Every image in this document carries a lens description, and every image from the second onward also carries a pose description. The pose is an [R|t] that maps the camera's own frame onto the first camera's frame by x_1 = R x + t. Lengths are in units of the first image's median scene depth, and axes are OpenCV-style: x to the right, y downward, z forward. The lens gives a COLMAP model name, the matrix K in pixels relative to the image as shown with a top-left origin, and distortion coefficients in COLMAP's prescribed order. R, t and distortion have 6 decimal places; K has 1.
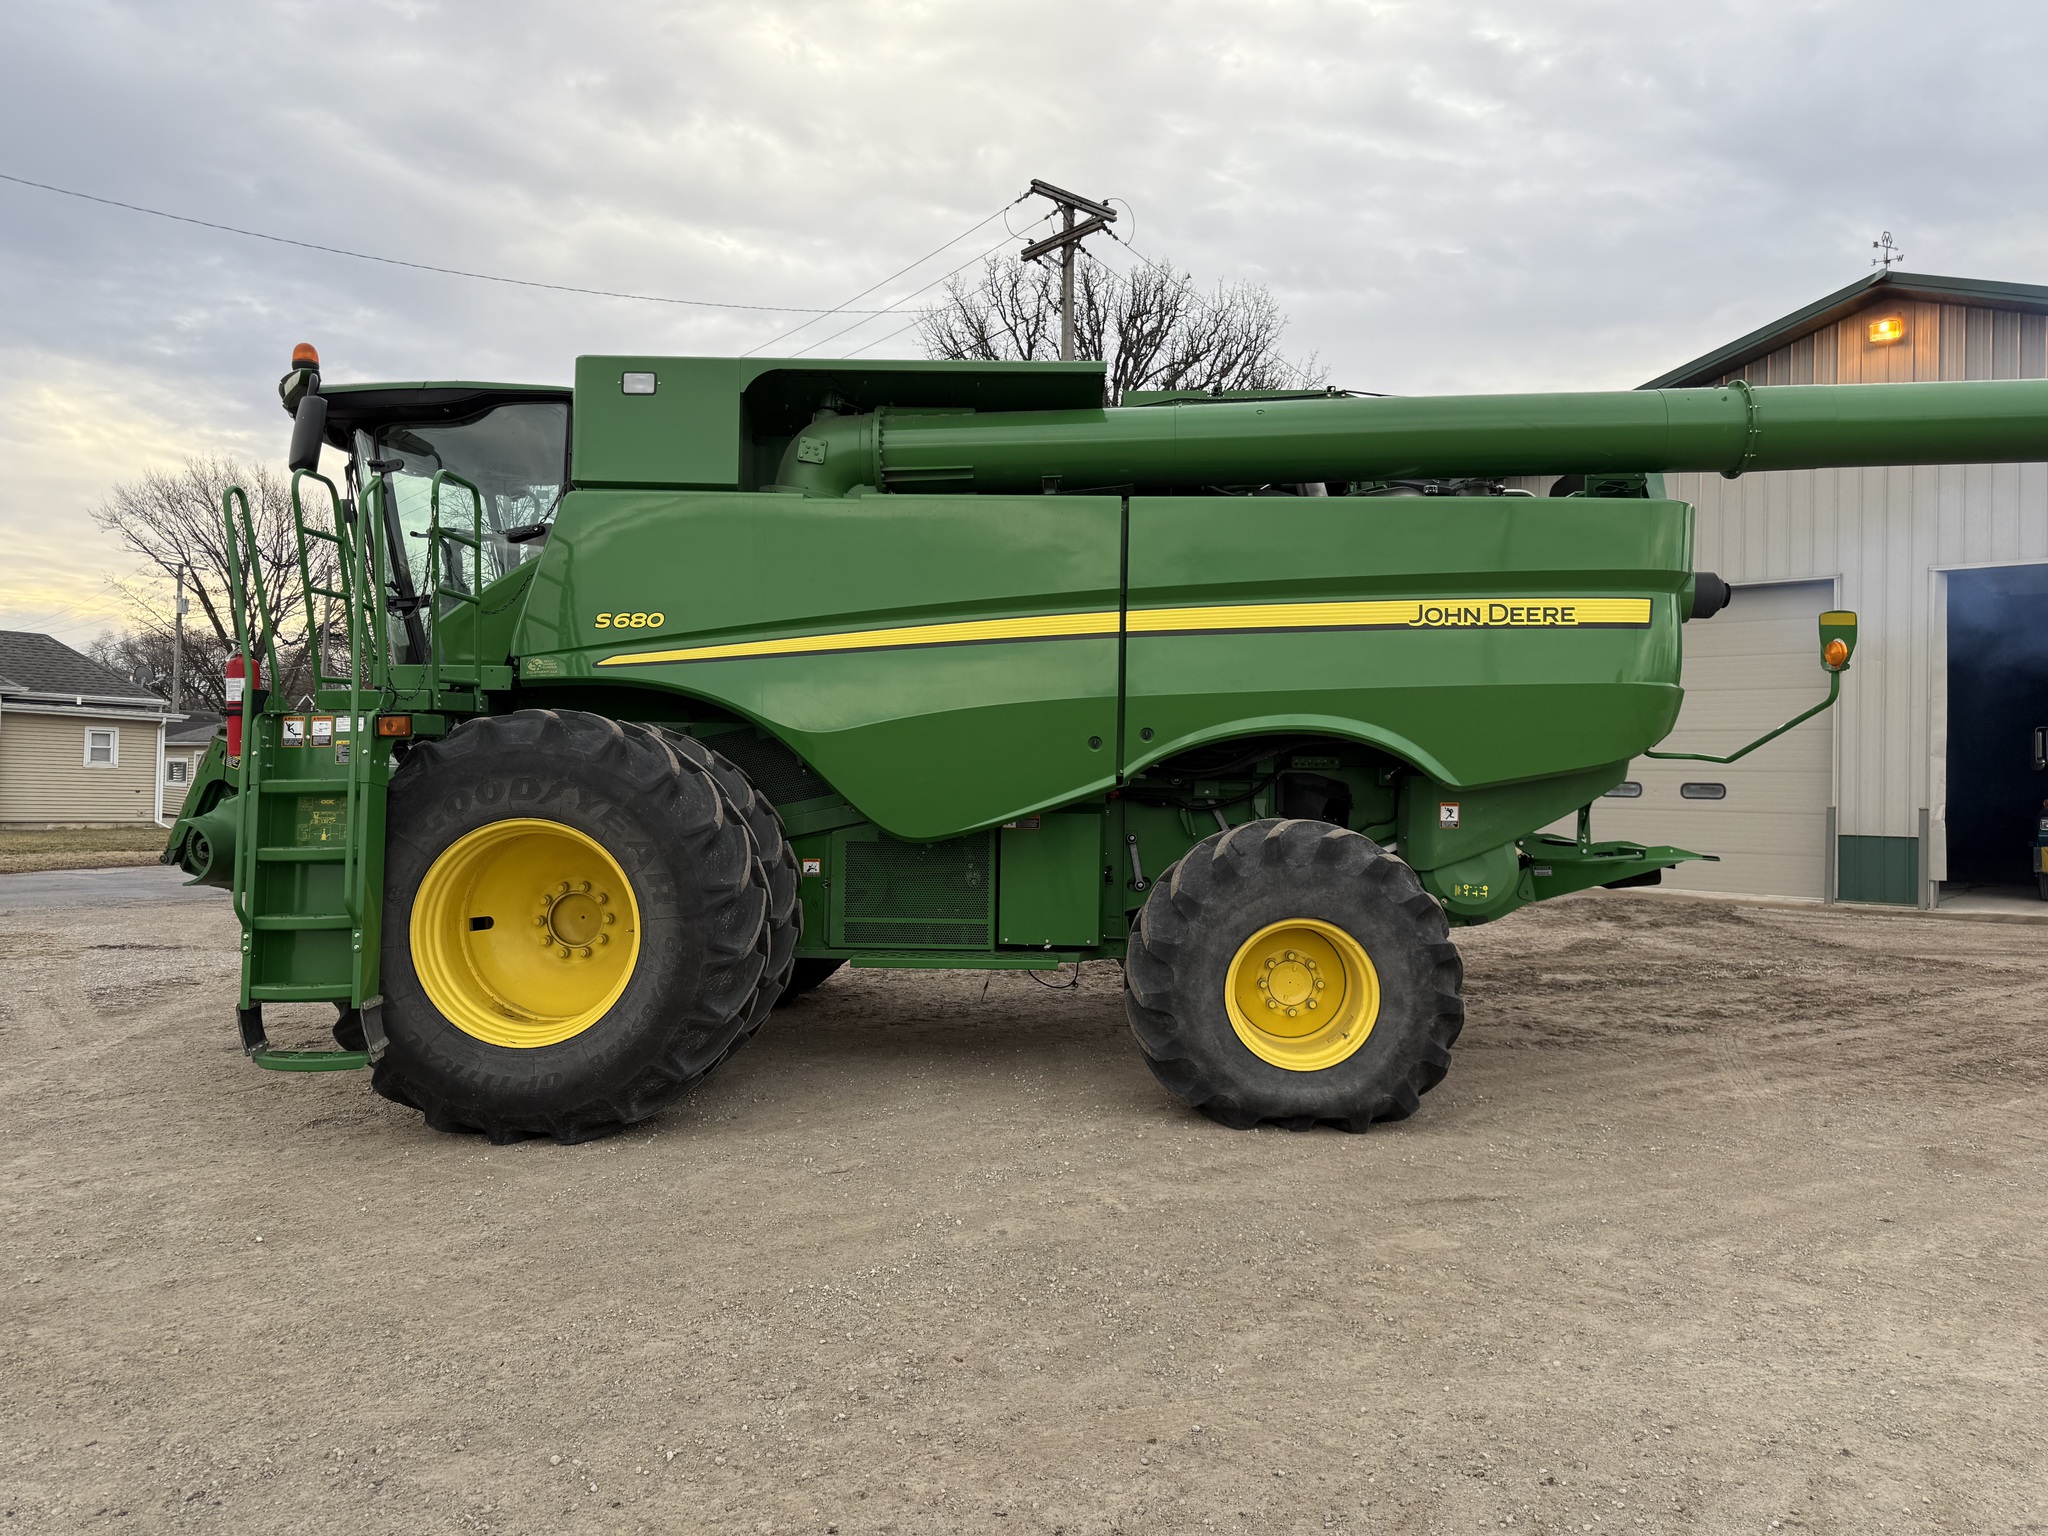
lens RADIAL K [[1427.5, 0, 1010.9], [0, 1427.5, 773.8], [0, 0, 1]] dist [0.051070, -0.048789]
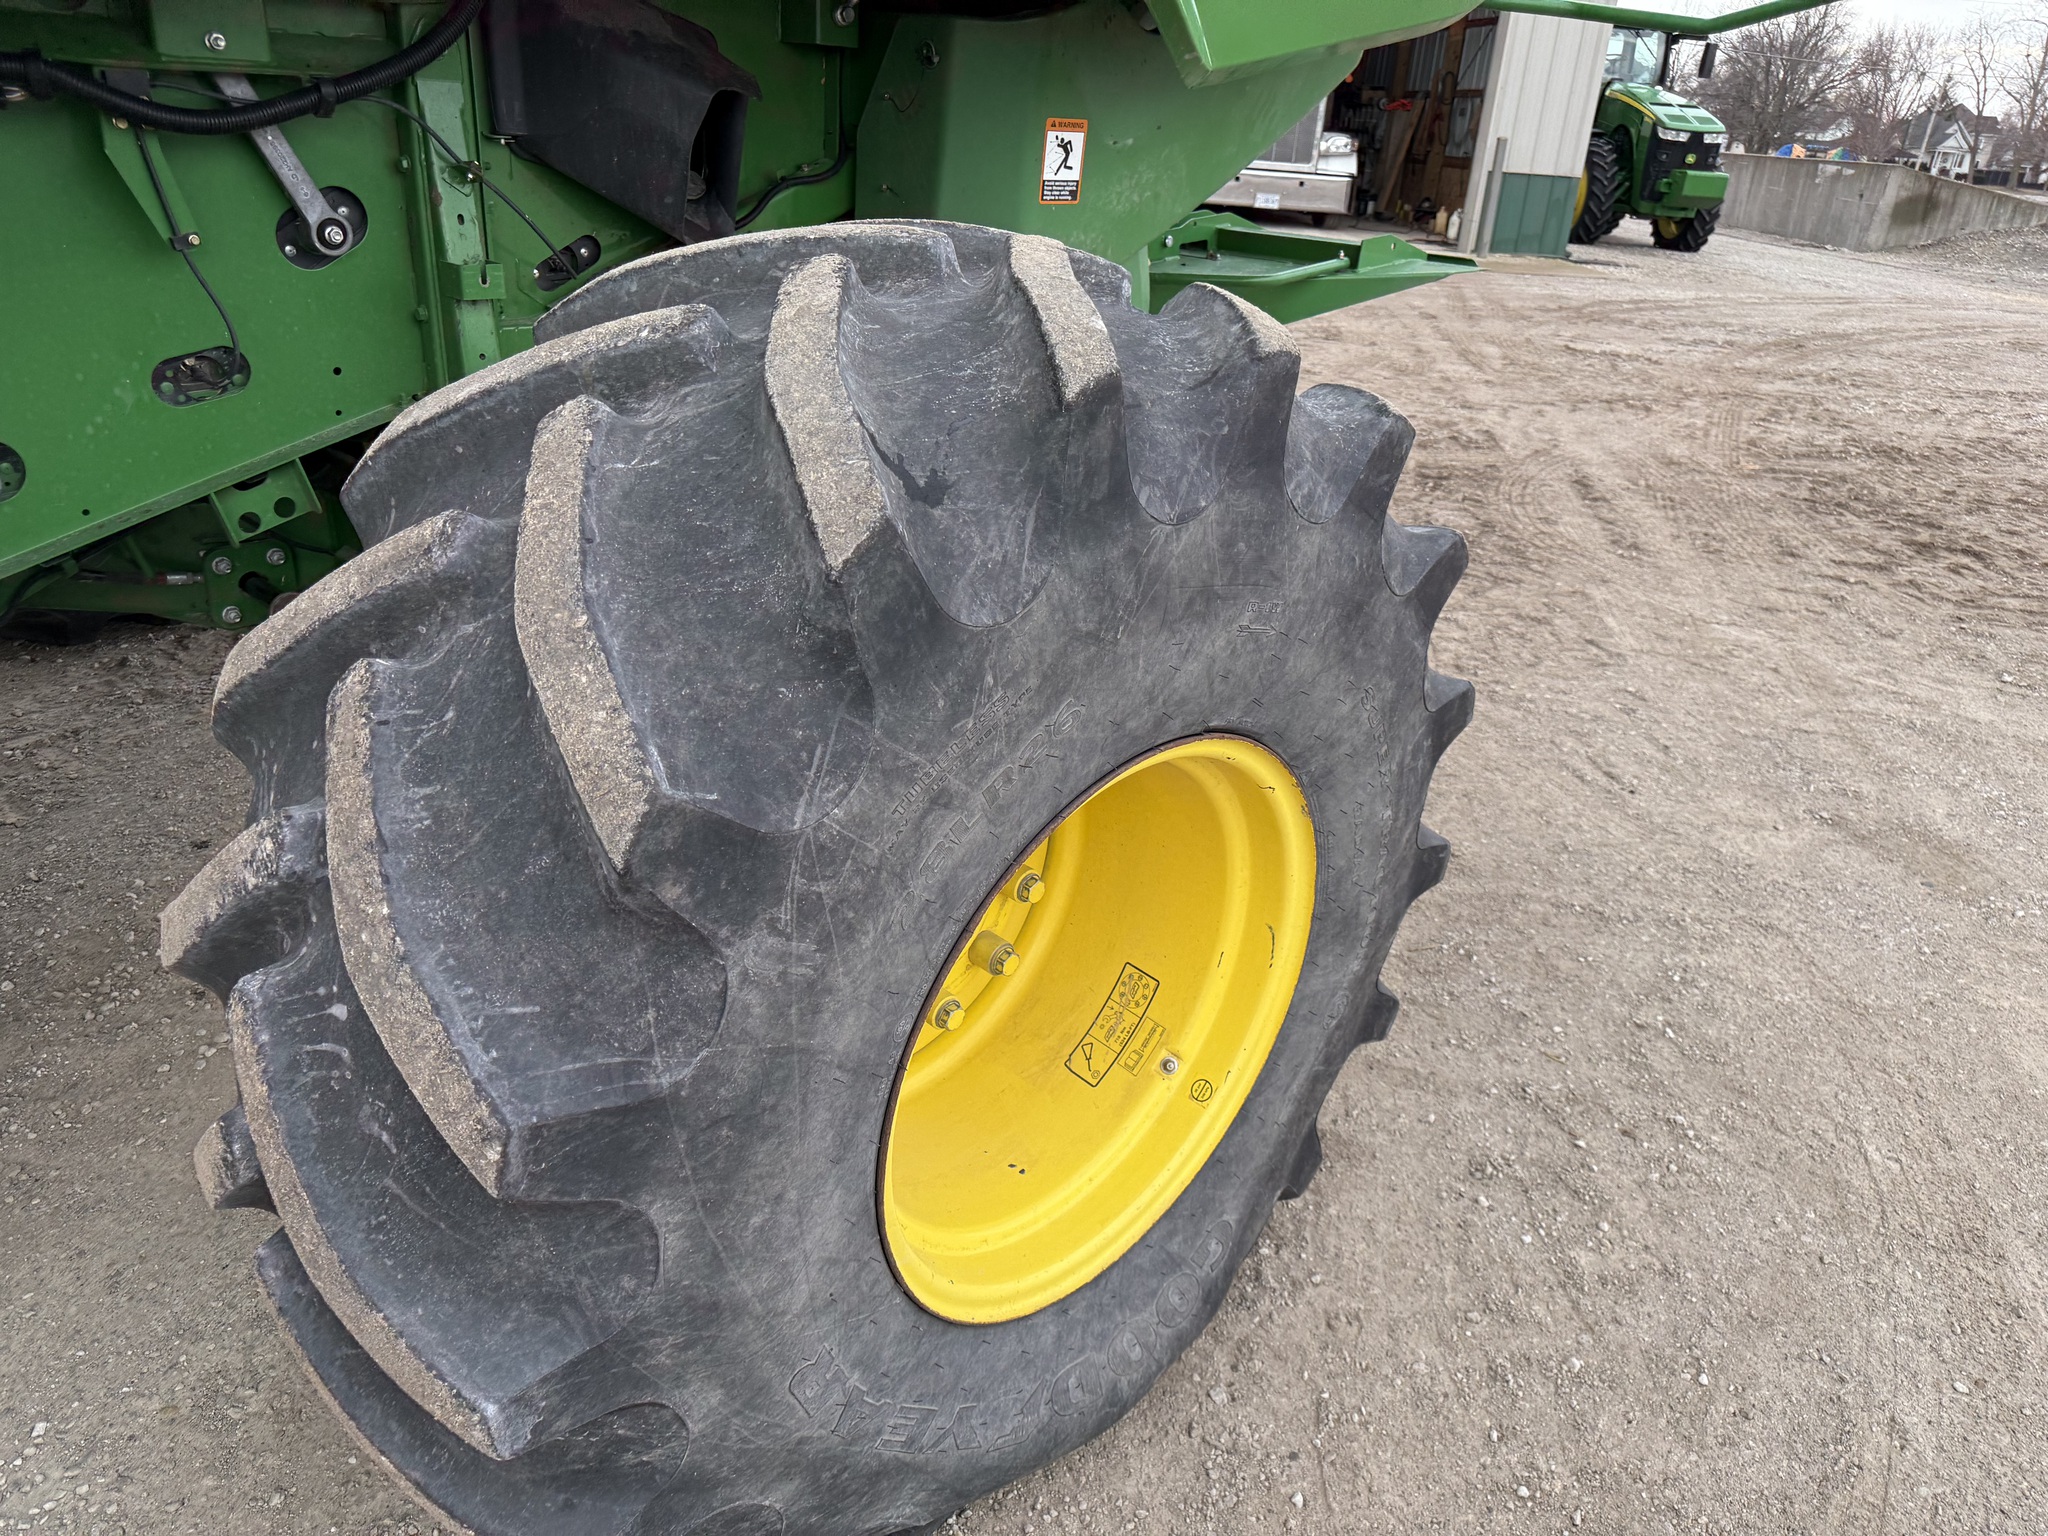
lens RADIAL K [[1427.5, 0, 988.7], [0, 1427.5, 794.3], [0, 0, 1]] dist [0.051070, -0.048789]
pose [[0.694665, -0.293927, 0.656542, 0.039113], [-0.050311, 0.890621, 0.451955, 0.010419], [-0.717572, -0.346989, 0.603896, 0.808731]]
